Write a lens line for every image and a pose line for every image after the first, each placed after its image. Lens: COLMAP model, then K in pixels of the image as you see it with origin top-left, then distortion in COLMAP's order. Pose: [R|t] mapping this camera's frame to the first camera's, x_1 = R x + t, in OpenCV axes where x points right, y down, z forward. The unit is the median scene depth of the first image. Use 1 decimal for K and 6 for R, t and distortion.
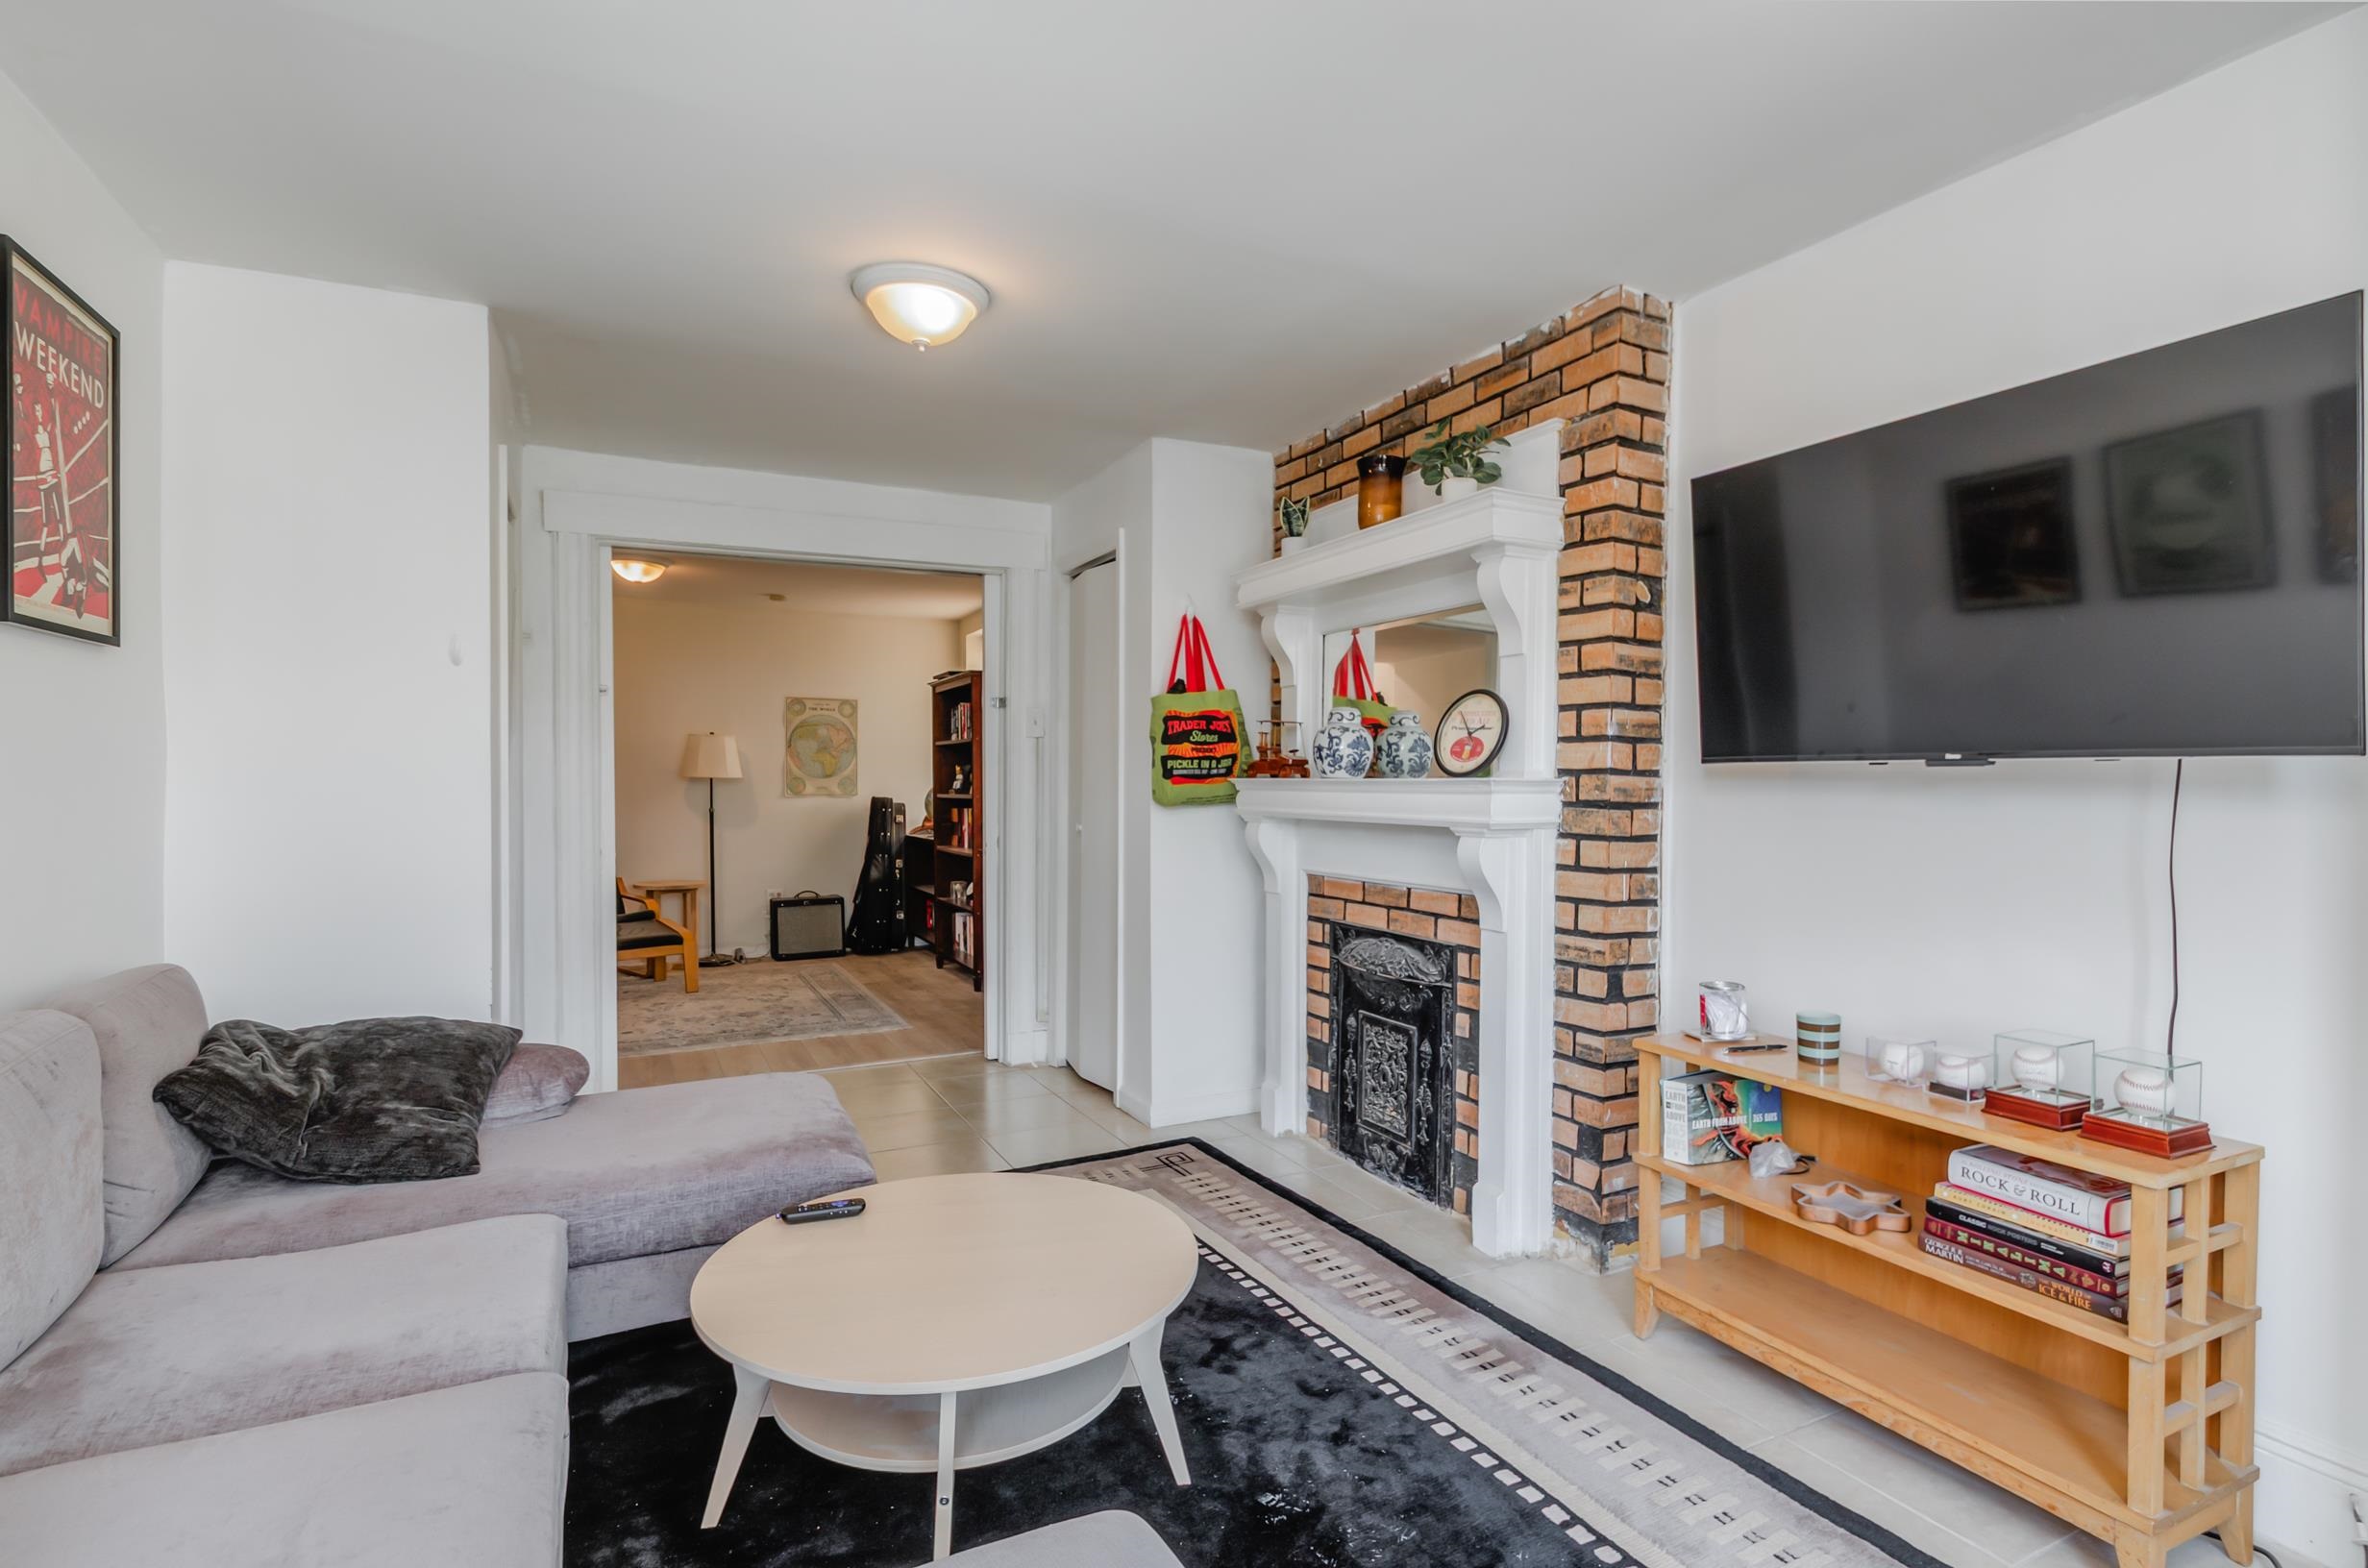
lens RADIAL K [[1102.2, 0, 1185.6], [0, 1102.2, 794.8], [0, 0, 1]] dist [0.002598, 0.000132]
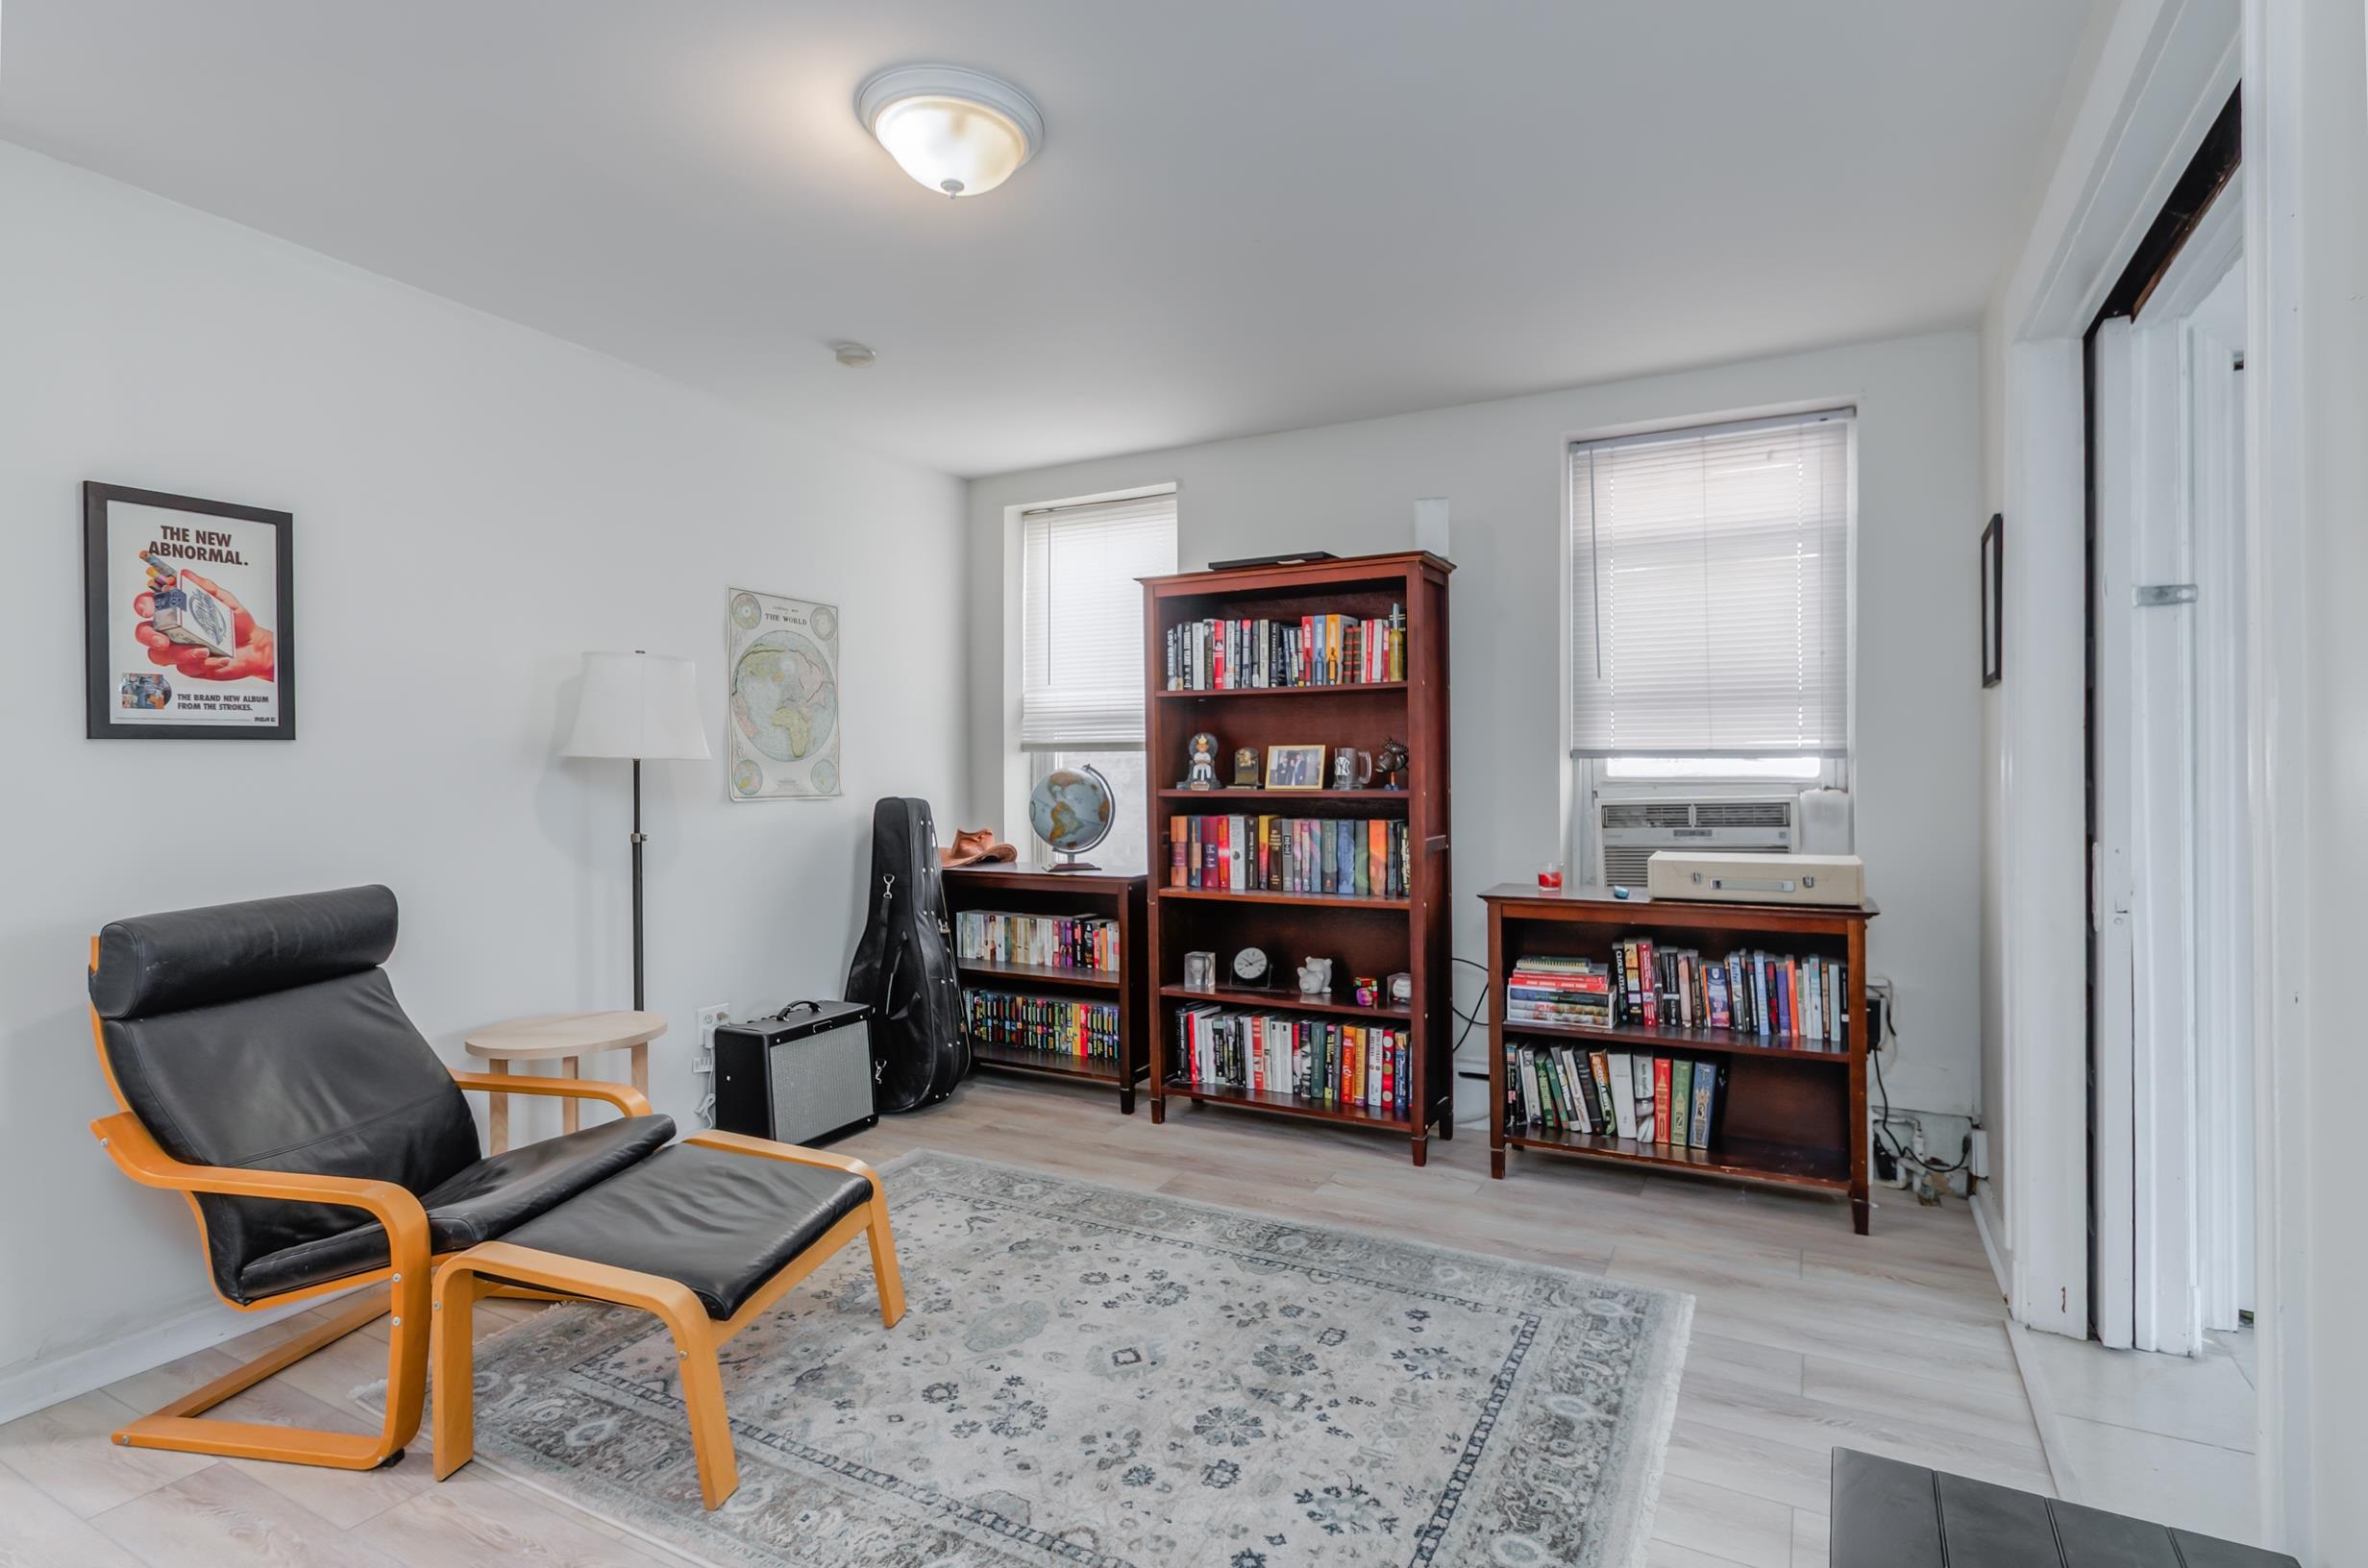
lens RADIAL K [[1102.2, 0, 1185.3], [0, 1102.2, 770.7], [0, 0, 1]] dist [0.002598, 0.000132]
pose [[0.808257, -0.007751, 0.588779, -0.473557], [0.012936, 0.999906, -0.004594, -0.006771], [-0.588688, 0.011329, 0.808281, 0.508694]]
